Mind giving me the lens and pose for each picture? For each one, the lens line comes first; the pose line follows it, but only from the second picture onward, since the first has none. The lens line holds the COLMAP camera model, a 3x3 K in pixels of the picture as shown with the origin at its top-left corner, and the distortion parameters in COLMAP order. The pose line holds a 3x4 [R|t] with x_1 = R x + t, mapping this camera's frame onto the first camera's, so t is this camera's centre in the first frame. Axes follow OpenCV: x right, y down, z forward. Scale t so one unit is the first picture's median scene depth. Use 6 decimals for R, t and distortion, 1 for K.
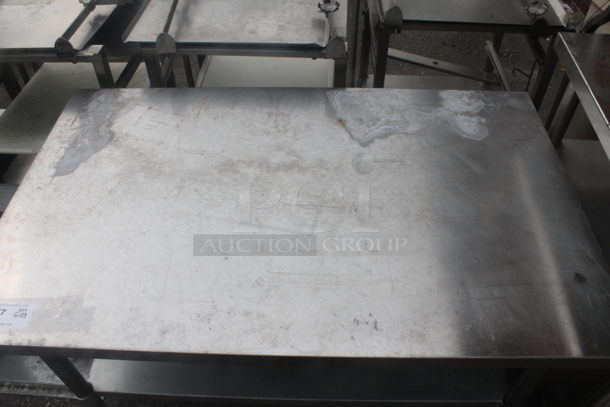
lens RADIAL K [[518.2, 0, 309.2], [0, 518.2, 200.7], [0, 0, 1]] dist [-0.128568, 0.103756]
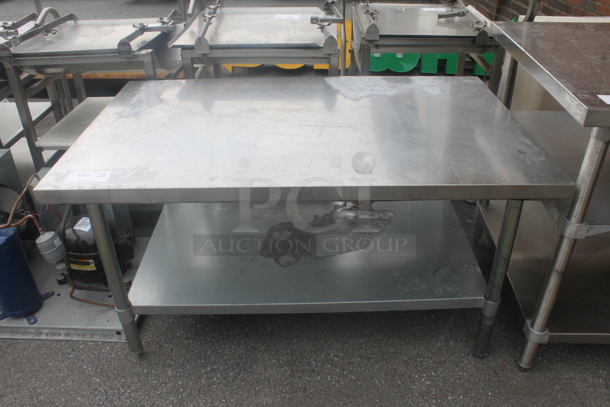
lens RADIAL K [[518.2, 0, 306.4], [0, 518.2, 206.2], [0, 0, 1]] dist [-0.128568, 0.103756]
pose [[0.999652, -0.016928, 0.020233, -0.044507], [0.021401, 0.968834, -0.246783, 0.428982], [-0.015425, 0.247130, 0.968859, -0.186290]]
